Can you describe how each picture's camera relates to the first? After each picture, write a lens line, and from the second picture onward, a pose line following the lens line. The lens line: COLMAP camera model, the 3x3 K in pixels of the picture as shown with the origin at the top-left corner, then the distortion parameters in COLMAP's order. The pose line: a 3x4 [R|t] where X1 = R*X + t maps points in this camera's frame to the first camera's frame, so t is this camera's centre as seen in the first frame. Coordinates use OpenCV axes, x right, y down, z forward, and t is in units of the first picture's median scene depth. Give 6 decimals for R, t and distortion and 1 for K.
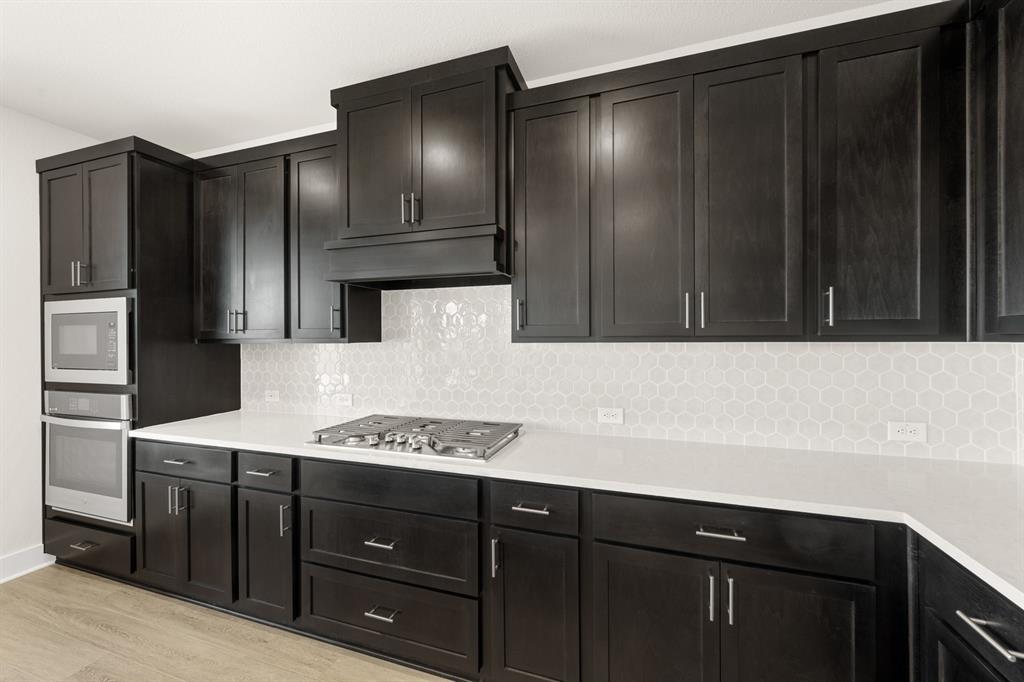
lens RADIAL K [[402.9, 0, 514.3], [0, 402.9, 337.8], [0, 0, 1]] dist [-0.001385, 0.000815]
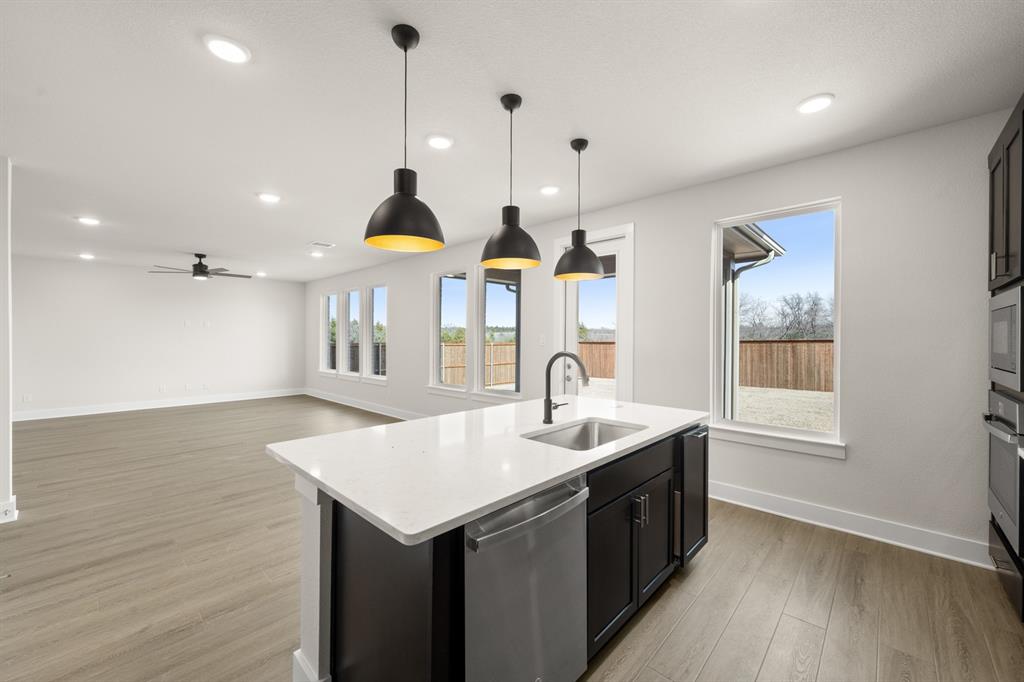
lens RADIAL K [[402.9, 0, 513.2], [0, 402.9, 339.8], [0, 0, 1]] dist [-0.001385, 0.000815]
pose [[-0.419706, 0.007678, -0.907628, 0.255111], [0.003644, 0.999970, 0.006774, 0.002535], [0.907653, -0.000464, -0.419722, 0.457532]]
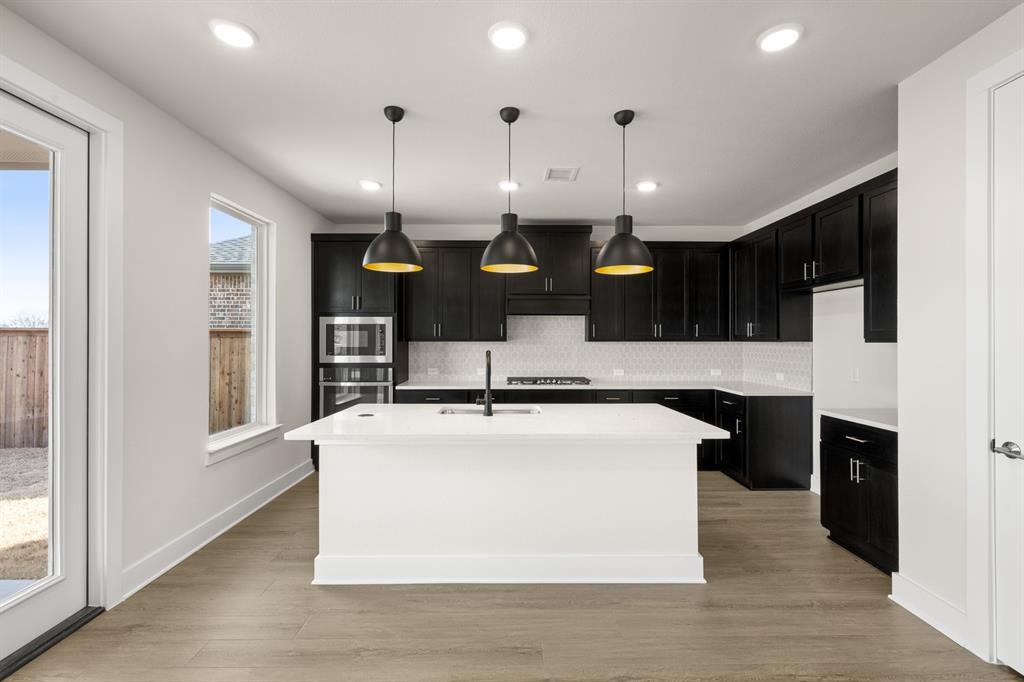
lens RADIAL K [[450.3, 0, 513.3], [0, 450.3, 337.6], [0, 0, 1]] dist [0.000733, -0.001221]
pose [[0.945240, 0.008581, 0.326262, -1.274567], [-0.006872, 0.999956, -0.006392, 0.007818], [-0.326303, 0.003800, 0.945258, -1.379063]]
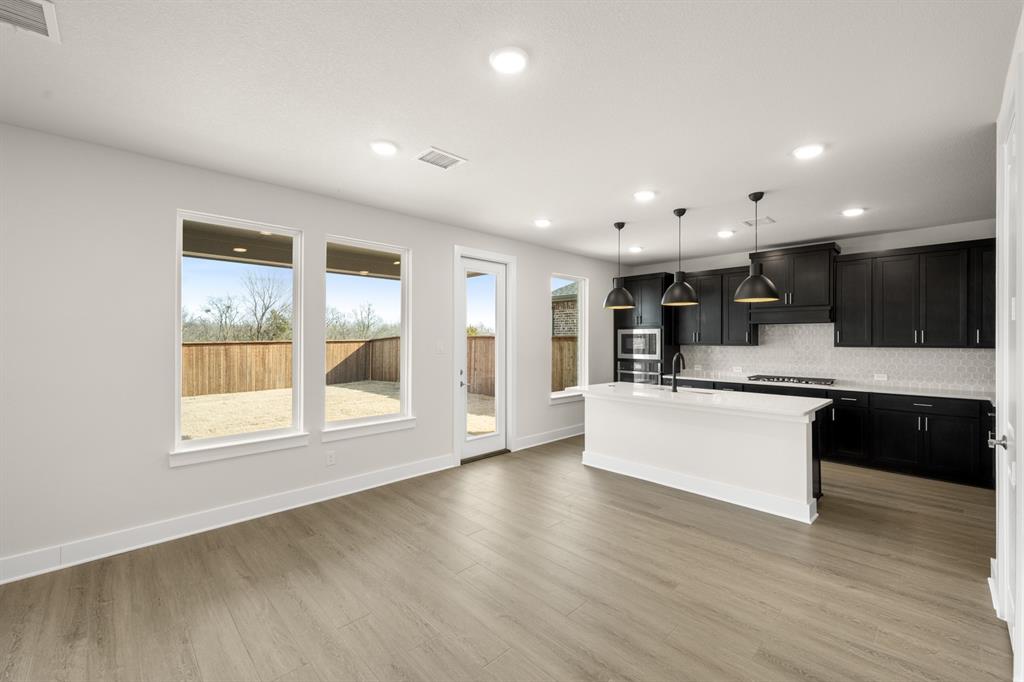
lens RADIAL K [[420.7, 0, 514.1], [0, 420.7, 340.0], [0, 0, 1]] dist [0.000183, 0.000528]
pose [[0.887519, 0.006617, -0.460724, -0.586207], [-0.004600, 0.999974, 0.005501, -0.038359], [0.460748, -0.002763, 0.887527, -2.395133]]
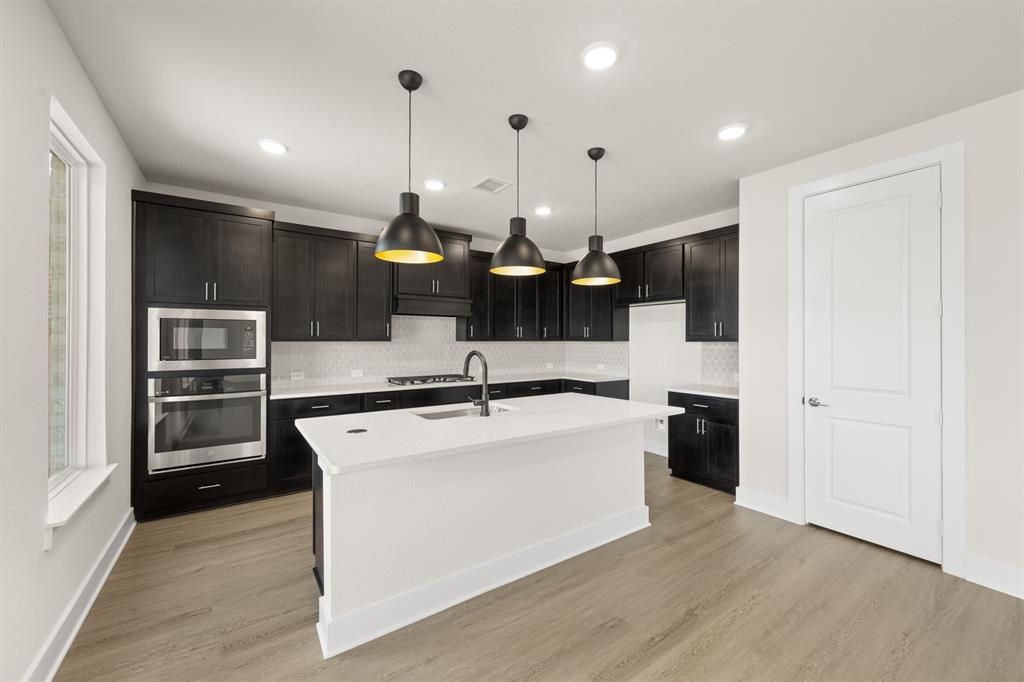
lens RADIAL K [[402.9, 0, 513.3], [0, 402.9, 338.3], [0, 0, 1]] dist [-0.001385, 0.000815]
pose [[0.599253, 0.010406, 0.800492, -1.871920], [-0.006164, 0.999946, -0.008384, 0.011345], [-0.800536, 0.000090, 0.599284, -0.816790]]
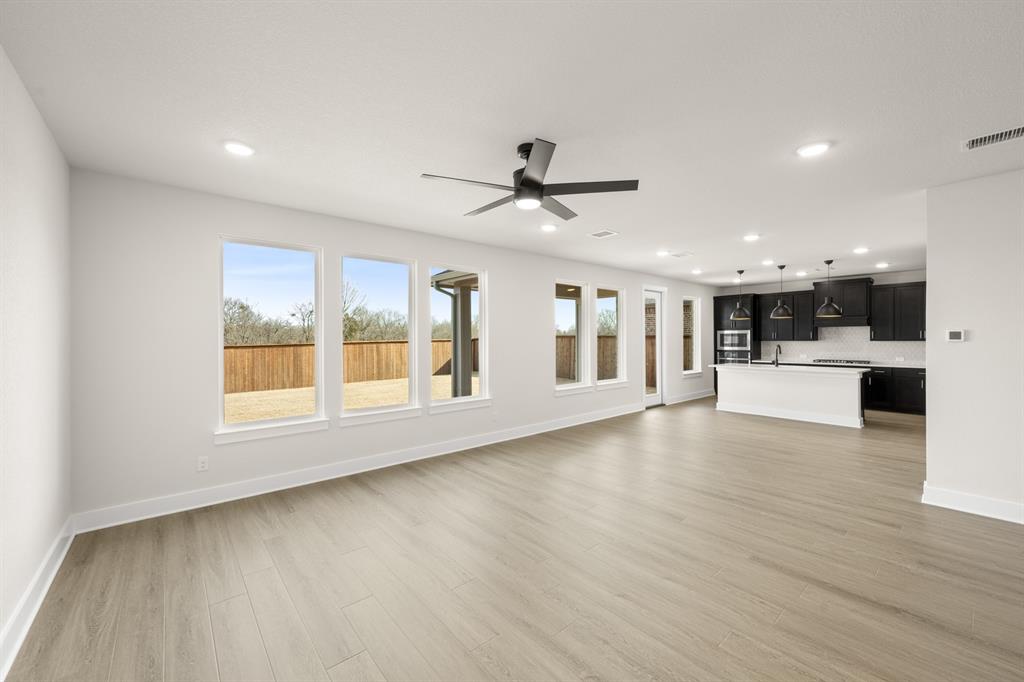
lens RADIAL K [[402.9, 0, 513.7], [0, 402.9, 339.5], [0, 0, 1]] dist [-0.001385, 0.000815]
pose [[0.857744, 0.002219, -0.514072, -1.047624], [0.001743, 0.999972, 0.007225, -0.040642], [0.514074, -0.007093, 0.857717, -4.625833]]
